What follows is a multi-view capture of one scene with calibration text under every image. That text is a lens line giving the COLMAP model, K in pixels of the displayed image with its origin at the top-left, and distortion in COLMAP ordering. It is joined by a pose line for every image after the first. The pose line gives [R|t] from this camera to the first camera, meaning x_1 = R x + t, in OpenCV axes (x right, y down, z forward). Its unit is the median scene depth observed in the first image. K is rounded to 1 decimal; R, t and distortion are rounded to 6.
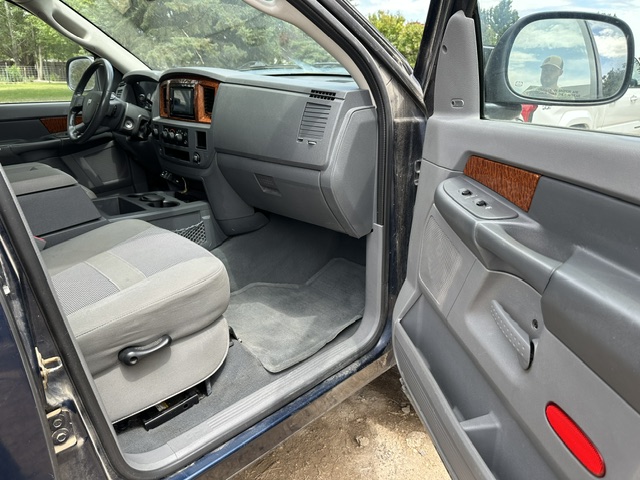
lens RADIAL K [[473.5, 0, 315.6], [0, 473.5, 231.7], [0, 0, 1]] dist [0.097954, -0.212197]
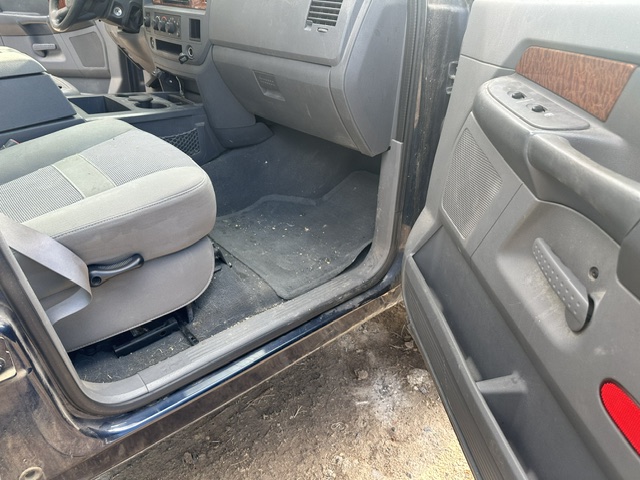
lens RADIAL K [[473.5, 0, 315.6], [0, 473.5, 231.7], [0, 0, 1]] dist [0.097954, -0.212197]
pose [[0.997775, 0.062172, -0.024089, 0.020093], [-0.057743, 0.986376, 0.154038, 0.023265], [0.033338, -0.152304, 0.987771, 0.152634]]
